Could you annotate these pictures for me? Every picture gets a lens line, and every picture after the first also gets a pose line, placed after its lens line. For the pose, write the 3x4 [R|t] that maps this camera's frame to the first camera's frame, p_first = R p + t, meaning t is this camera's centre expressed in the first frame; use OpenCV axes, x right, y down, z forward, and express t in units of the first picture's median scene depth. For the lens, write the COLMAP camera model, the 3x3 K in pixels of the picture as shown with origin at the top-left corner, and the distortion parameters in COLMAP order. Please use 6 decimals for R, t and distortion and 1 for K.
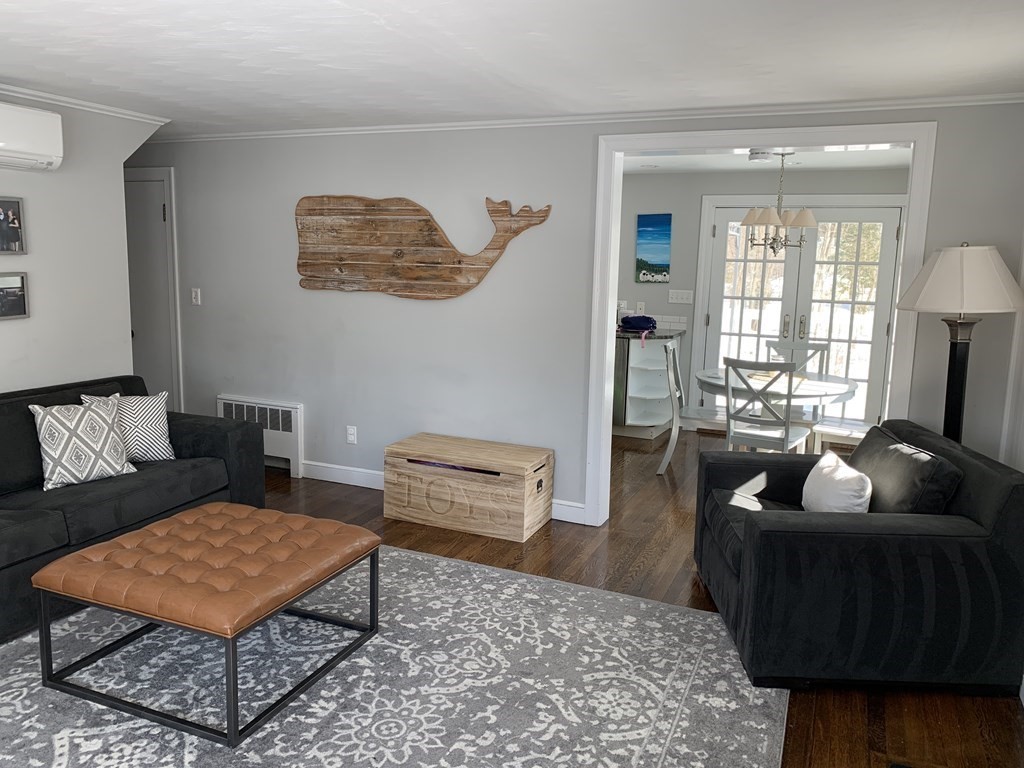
lens RADIAL K [[781.6, 0, 510.4], [0, 781.6, 378.5], [0, 0, 1]] dist [0.055172, -0.089807]
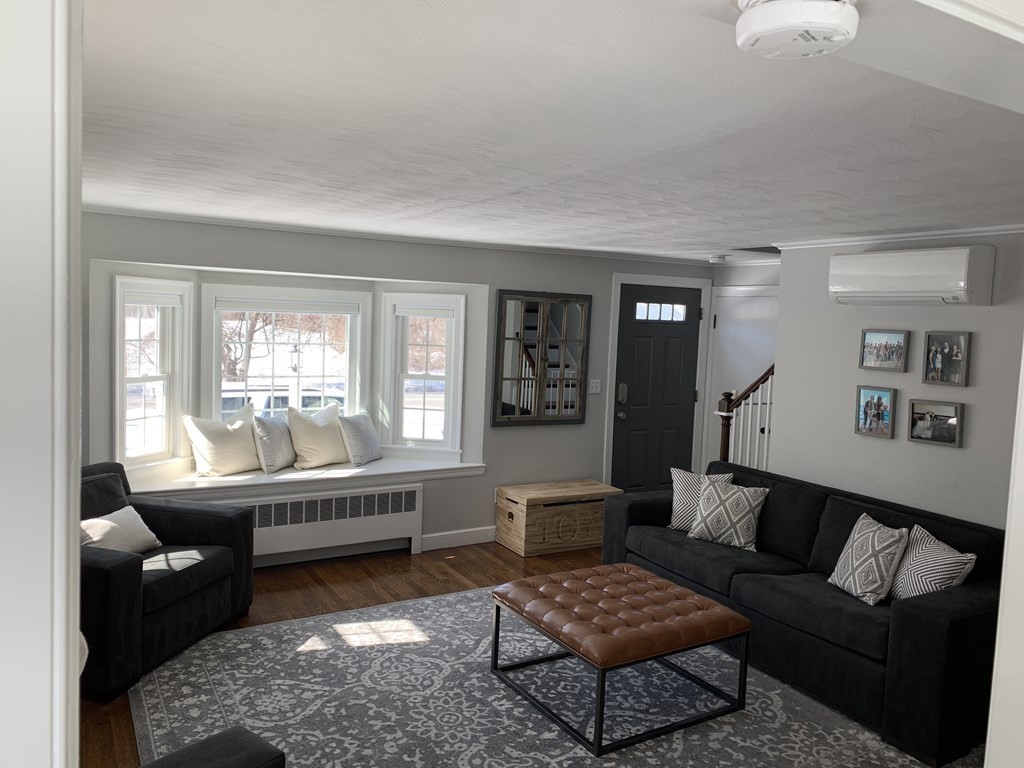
lens RADIAL K [[781.6, 0, 510.4], [0, 781.6, 378.5], [0, 0, 1]] dist [0.055172, -0.089807]
pose [[-0.591116, 0.010405, -0.806519, 0.713230], [-0.176465, 0.974025, 0.141901, -0.268099], [0.787046, 0.226202, -0.573926, 1.439848]]
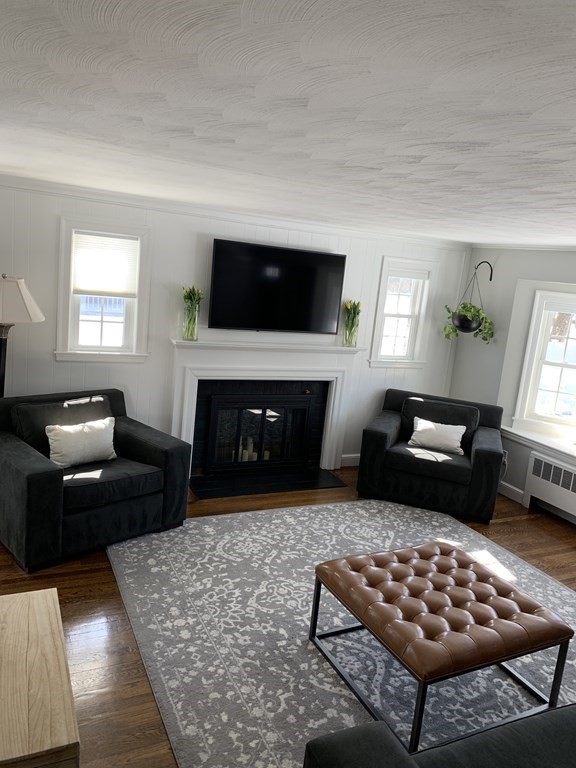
lens RADIAL K [[581.2, 0, 296.4], [0, 581.2, 382.5], [0, 0, 1]] dist [0.080806, -0.153257]
pose [[-0.755501, -0.226569, 0.614724, -0.676184], [-0.023257, 0.946981, 0.320445, -0.393096], [-0.654735, 0.227800, -0.720715, 1.684871]]
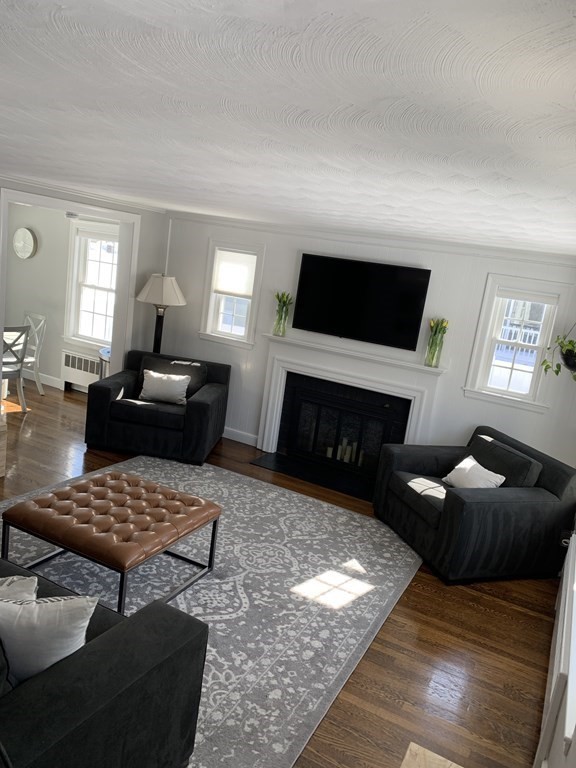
lens RADIAL K [[581.2, 0, 296.4], [0, 581.2, 382.5], [0, 0, 1]] dist [0.080806, -0.153257]
pose [[0.055779, -0.219884, 0.973930, -1.357848], [0.014212, 0.975525, 0.219430, -0.261925], [-0.998342, 0.001602, 0.057539, 0.556553]]
